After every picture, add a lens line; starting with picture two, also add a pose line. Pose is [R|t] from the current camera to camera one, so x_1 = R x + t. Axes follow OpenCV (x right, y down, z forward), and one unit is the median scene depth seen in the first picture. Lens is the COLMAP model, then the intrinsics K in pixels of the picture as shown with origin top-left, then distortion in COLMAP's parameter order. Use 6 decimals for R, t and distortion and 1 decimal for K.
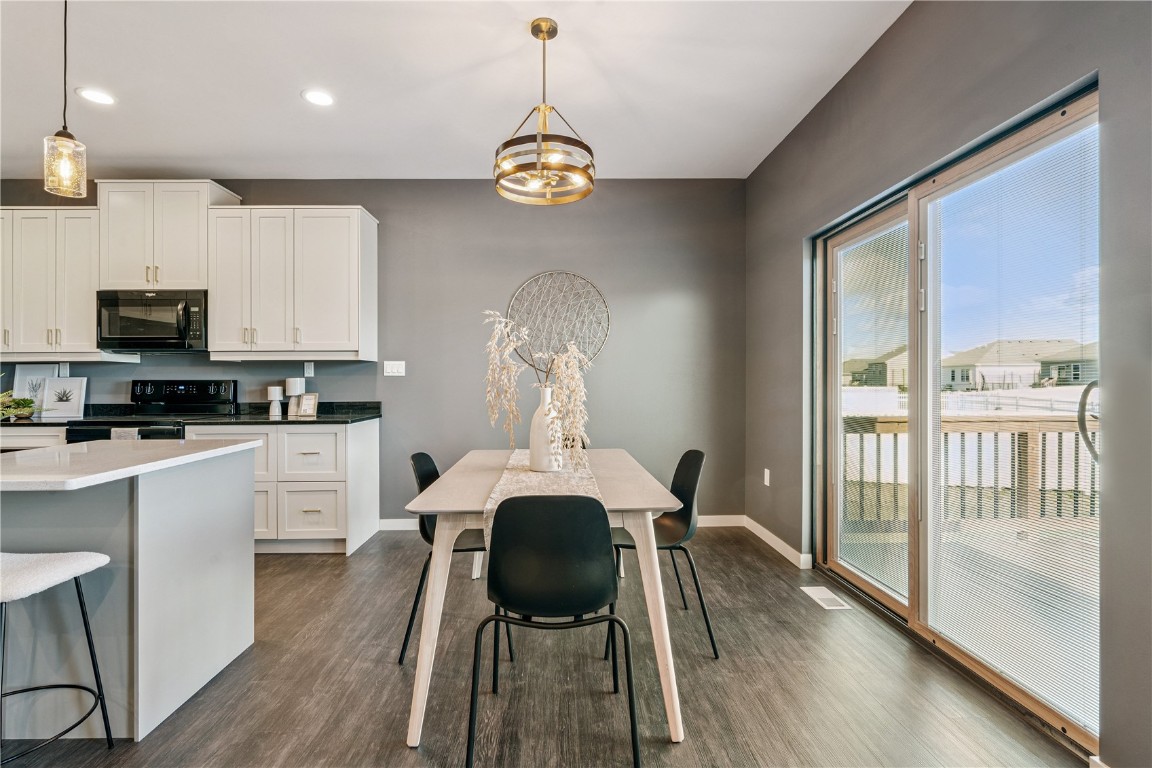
lens RADIAL K [[533.7, 0, 569.4], [0, 533.7, 379.8], [0, 0, 1]] dist [-0.018473, -0.000161]
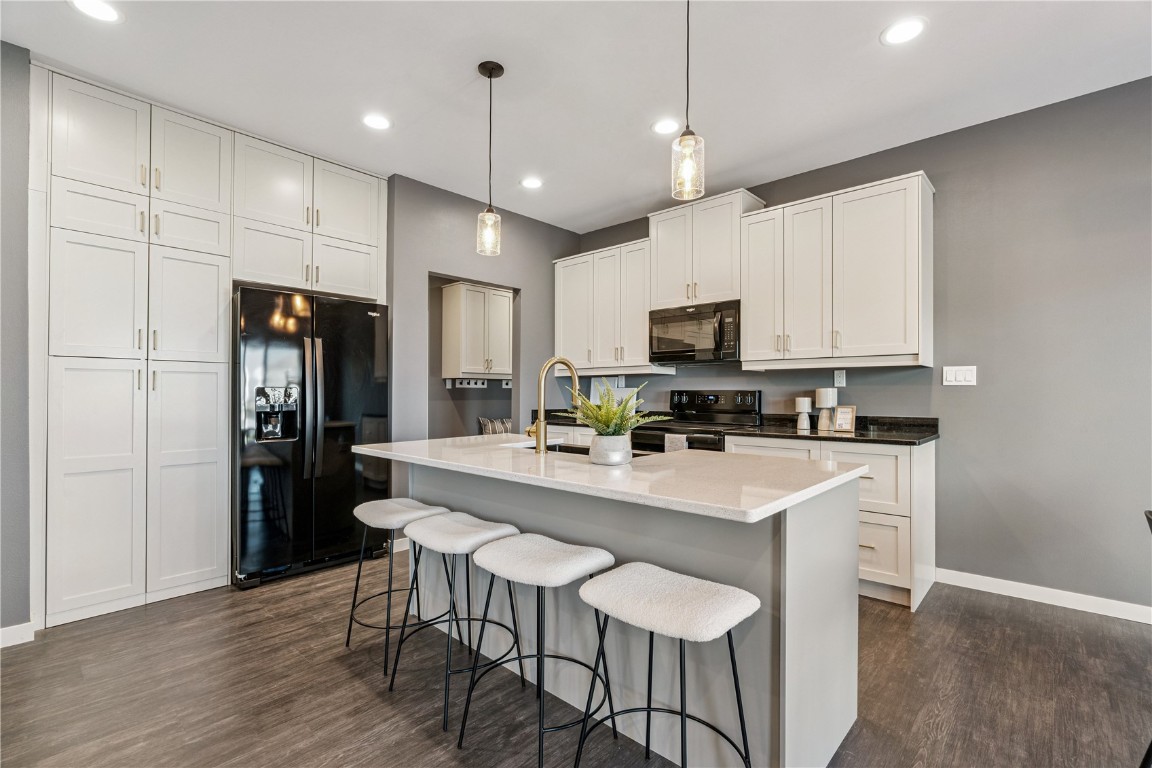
lens RADIAL K [[533.7, 0, 577.5], [0, 533.7, 386.4], [0, 0, 1]] dist [-0.018473, -0.000161]
pose [[0.709406, -0.003600, -0.704791, -0.189660], [-0.002585, 0.999967, -0.007710, 0.001809], [0.704795, 0.007291, 0.709373, 0.074606]]
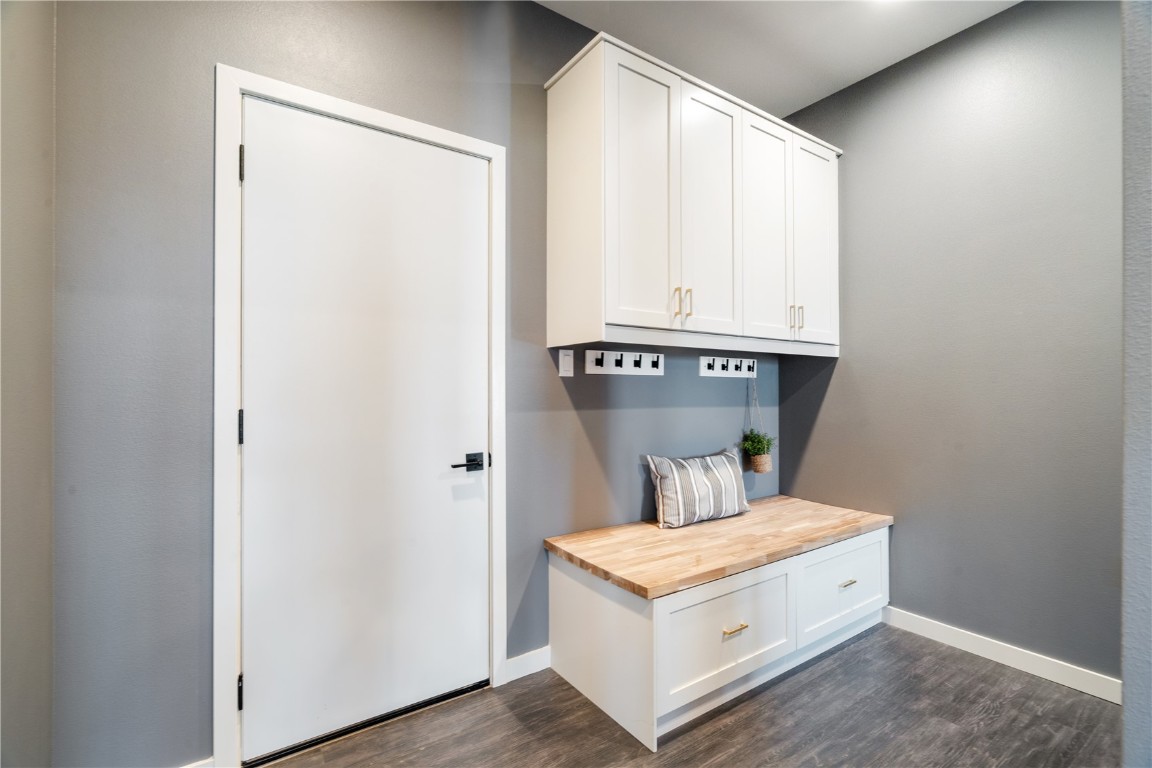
lens RADIAL K [[533.7, 0, 575.6], [0, 533.7, 388.6], [0, 0, 1]] dist [-0.018473, -0.000161]
pose [[0.537443, -0.012546, -0.843207, -1.126008], [0.003975, 0.999916, -0.012344, 0.017225], [0.843291, 0.003282, 0.537447, 0.652418]]
